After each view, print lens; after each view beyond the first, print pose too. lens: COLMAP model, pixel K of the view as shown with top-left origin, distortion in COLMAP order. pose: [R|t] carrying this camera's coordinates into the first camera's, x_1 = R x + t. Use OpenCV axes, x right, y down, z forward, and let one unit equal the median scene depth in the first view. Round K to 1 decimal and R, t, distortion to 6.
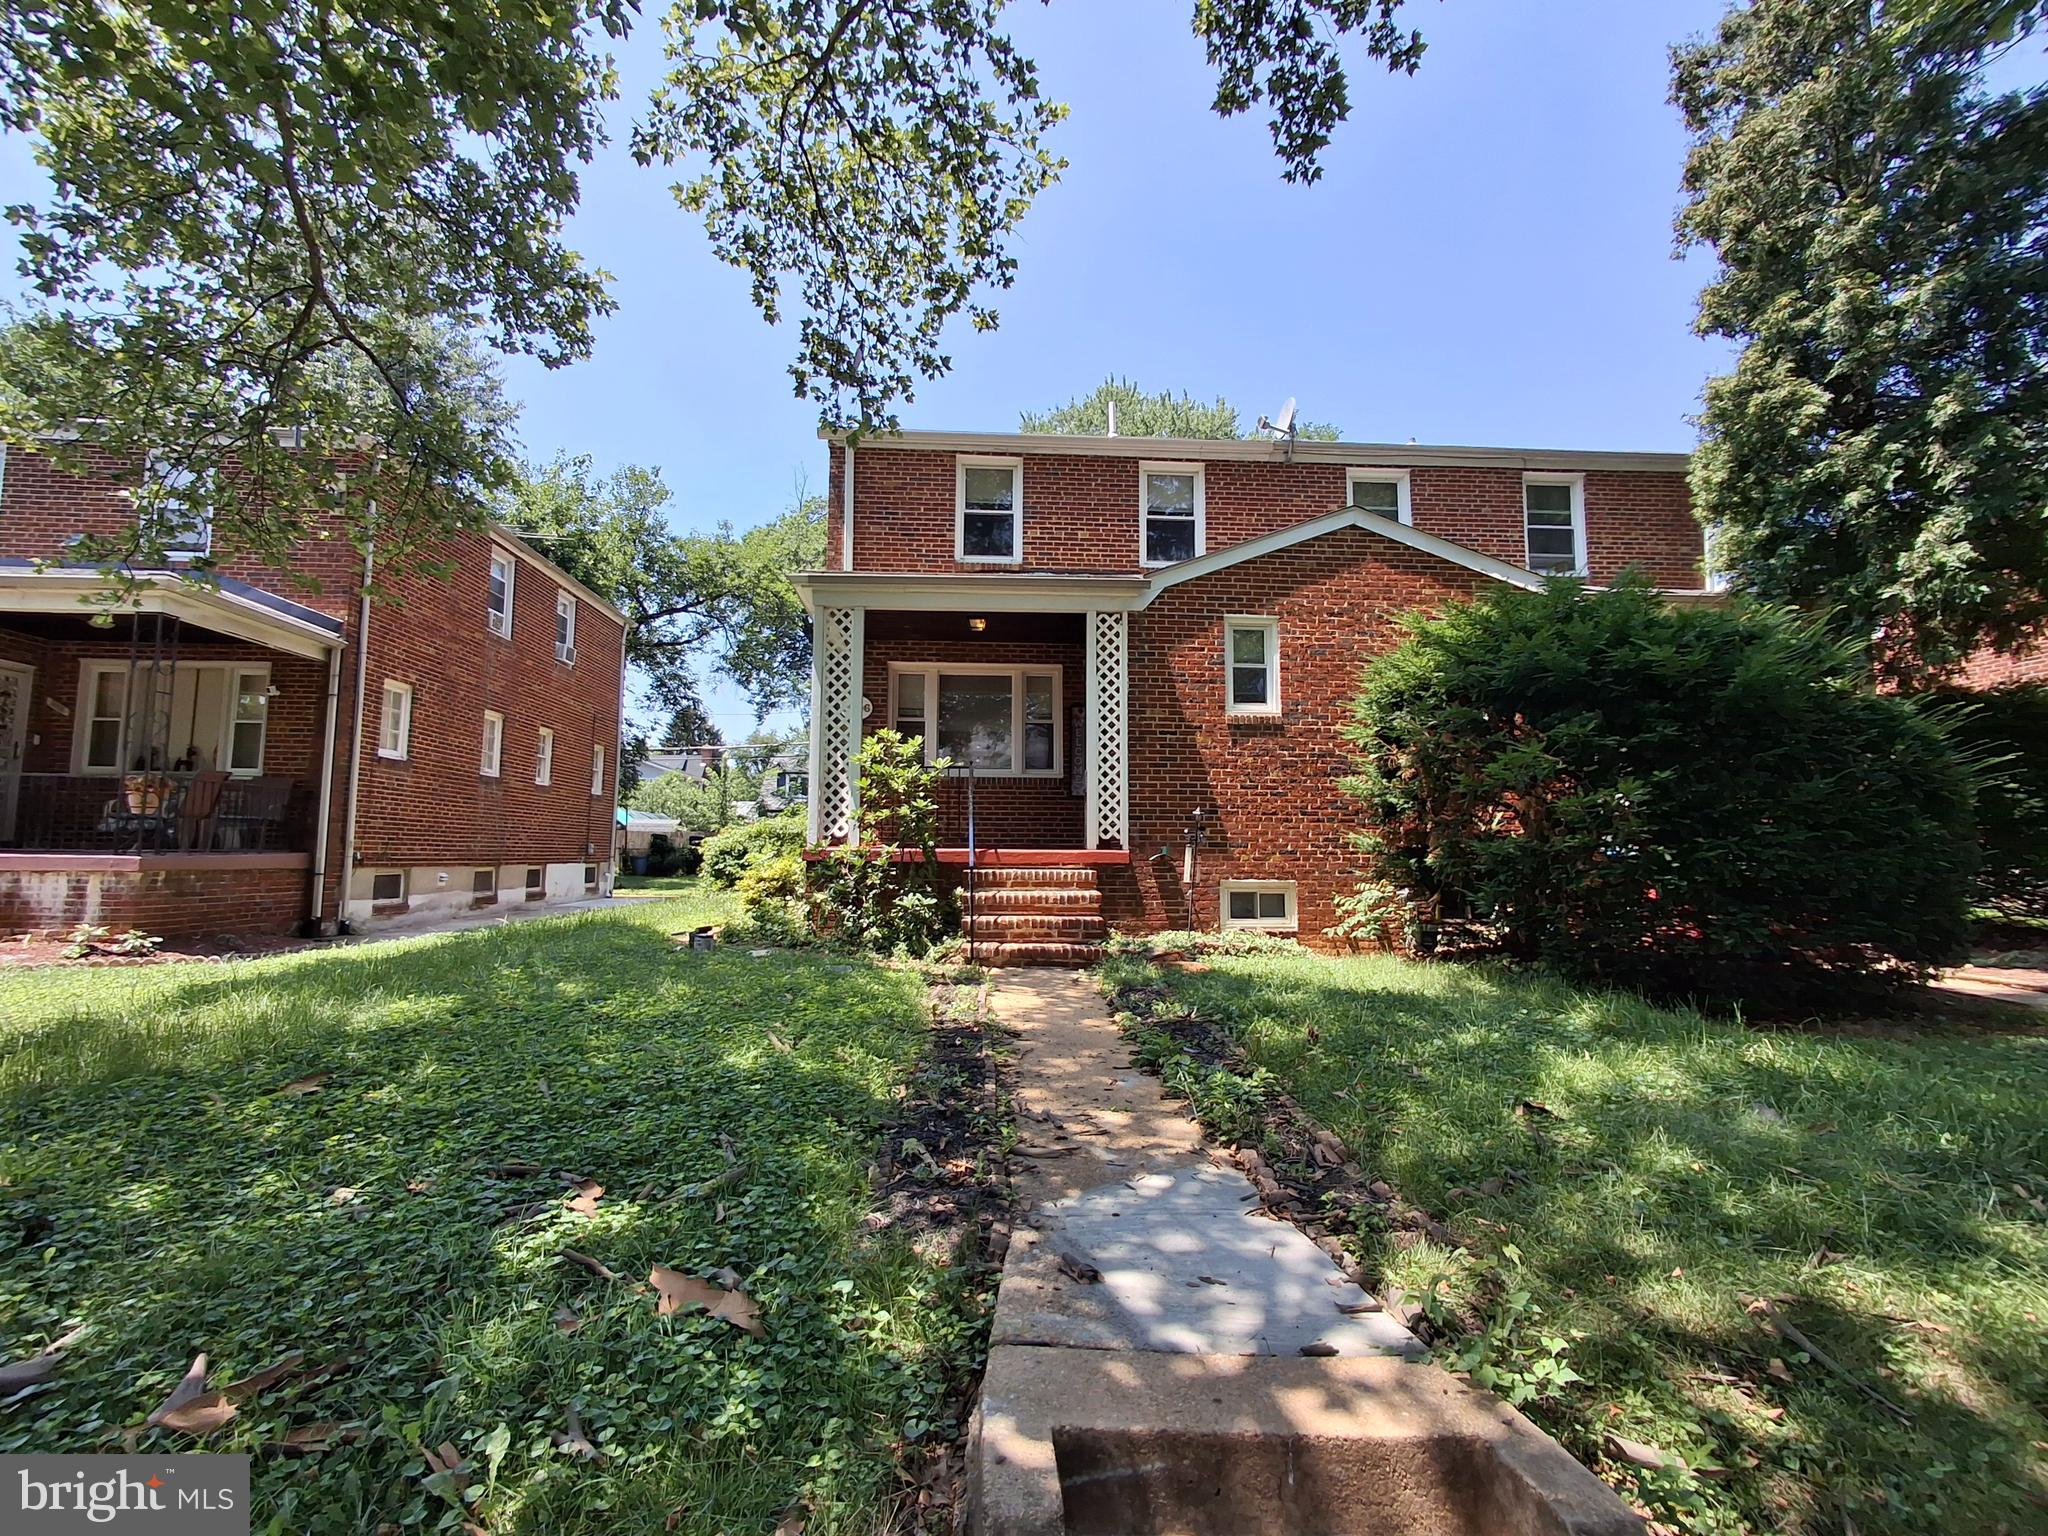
lens RADIAL K [[923.5, 0, 1024.0], [0, 923.5, 768.0], [0, 0, 1]] dist [-0.001057, 0.000146]
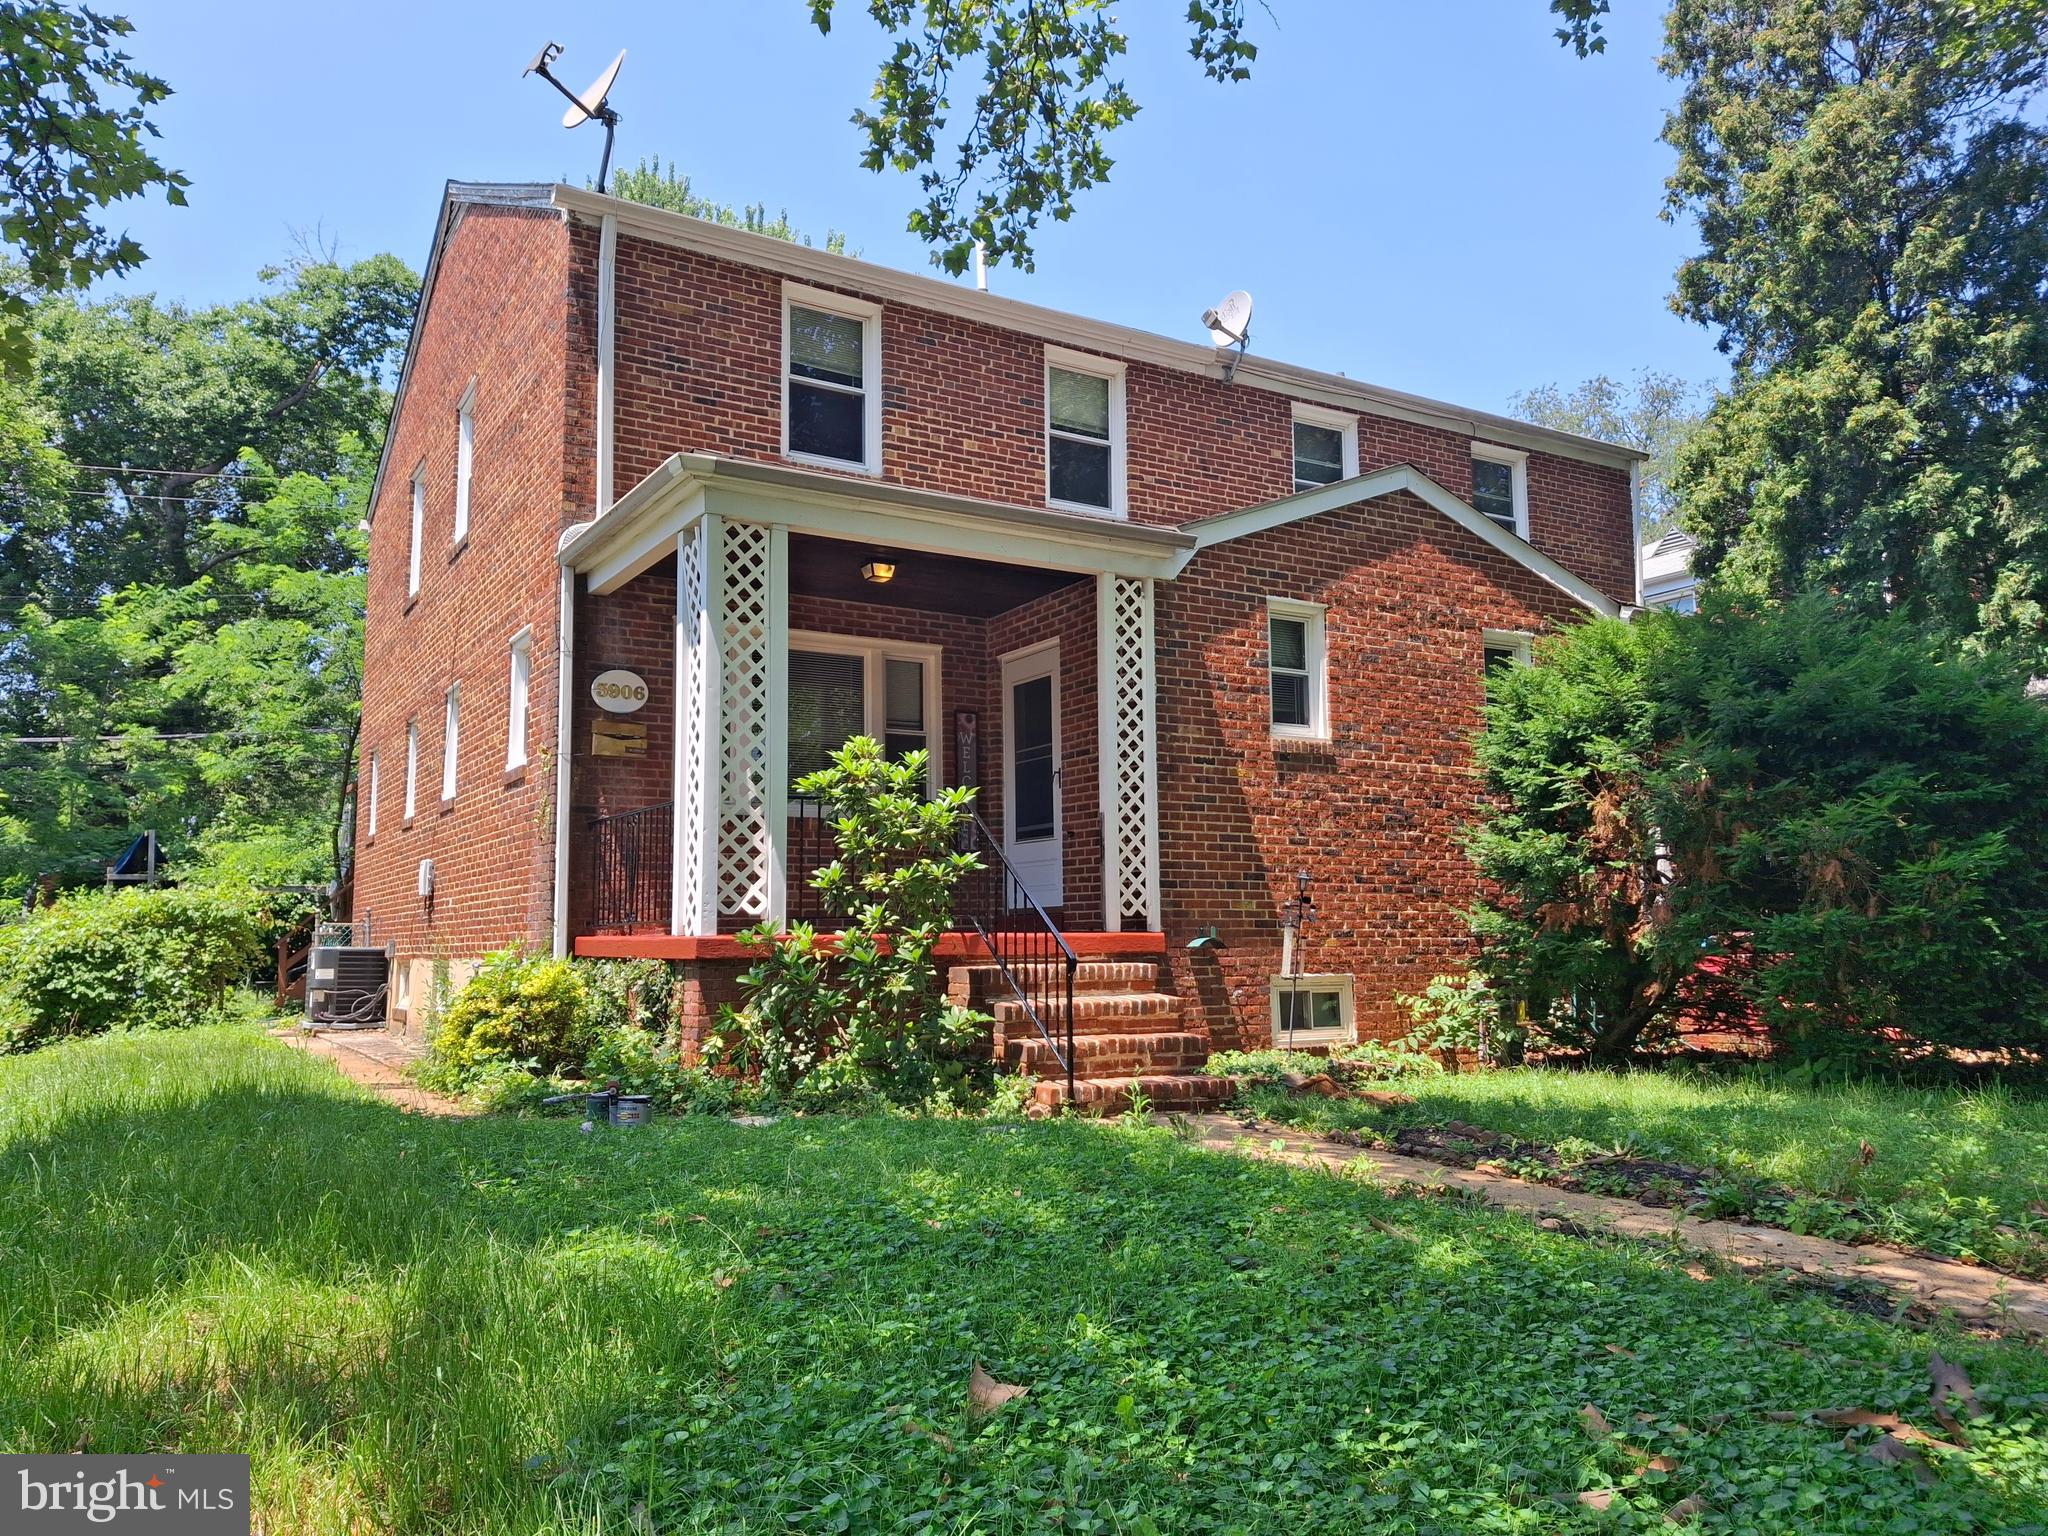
lens RADIAL K [[1490.0, 0, 1024.0], [0, 1490.0, 768.0], [0, 0, 1]] dist [0.148604, -0.270702]
pose [[0.882609, 0.040163, 0.468390, -0.485325], [-0.026970, 0.999029, -0.034842, 0.009525], [-0.469334, 0.018119, 0.882835, 0.082706]]
